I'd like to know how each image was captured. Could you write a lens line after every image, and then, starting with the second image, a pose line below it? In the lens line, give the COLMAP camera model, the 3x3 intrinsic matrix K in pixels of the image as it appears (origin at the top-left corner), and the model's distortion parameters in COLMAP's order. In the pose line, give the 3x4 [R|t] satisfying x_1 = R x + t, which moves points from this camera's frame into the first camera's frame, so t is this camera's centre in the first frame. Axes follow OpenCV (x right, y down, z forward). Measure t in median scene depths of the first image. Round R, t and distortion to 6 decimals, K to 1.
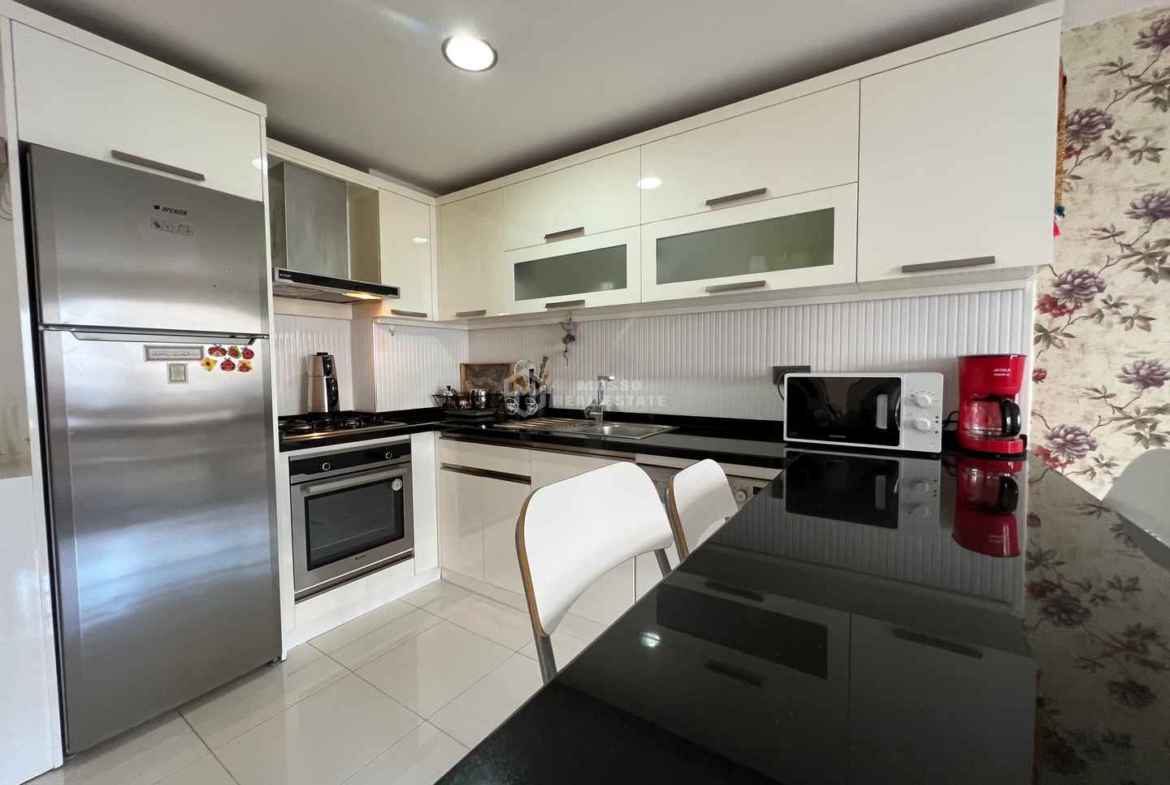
lens RADIAL K [[463.8, 0, 585.5], [0, 463.8, 391.7], [0, 0, 1]] dist [-0.000145, 0.000003]
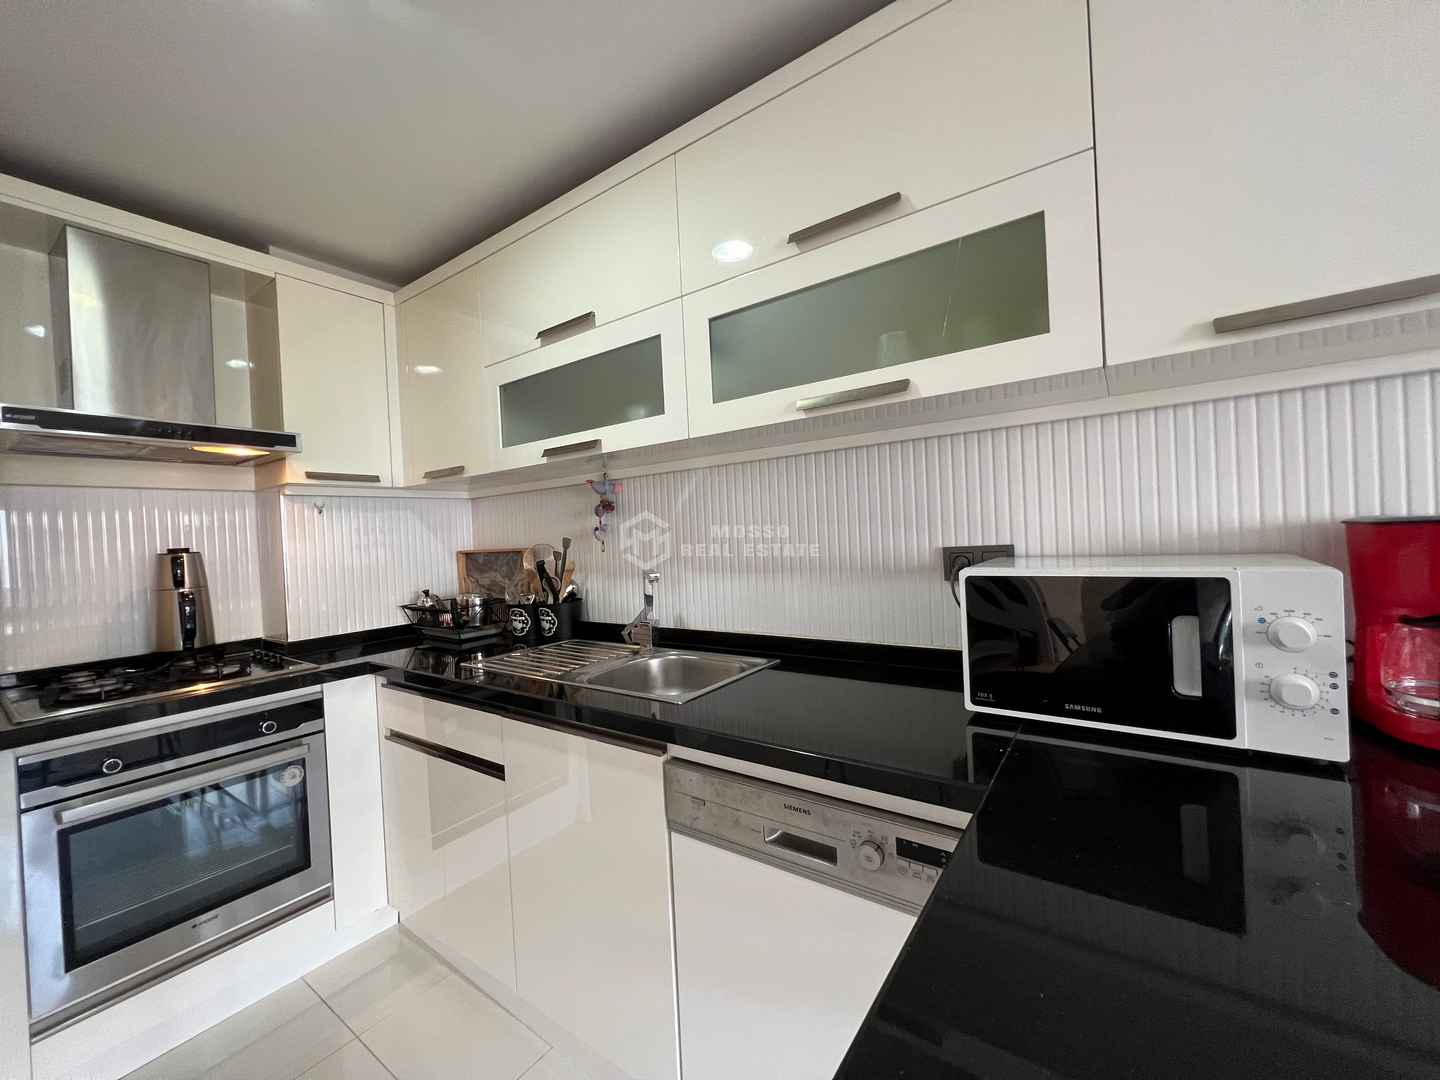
lens RADIAL K [[572.4, 0, 719.5], [0, 572.4, 540.1], [0, 0, 1]] dist [-0.002164, 0.001033]
pose [[0.998703, -0.039520, -0.032108, 0.153370], [0.038172, 0.998407, -0.041555, -0.039788], [0.033699, 0.040275, 0.998620, 0.303525]]
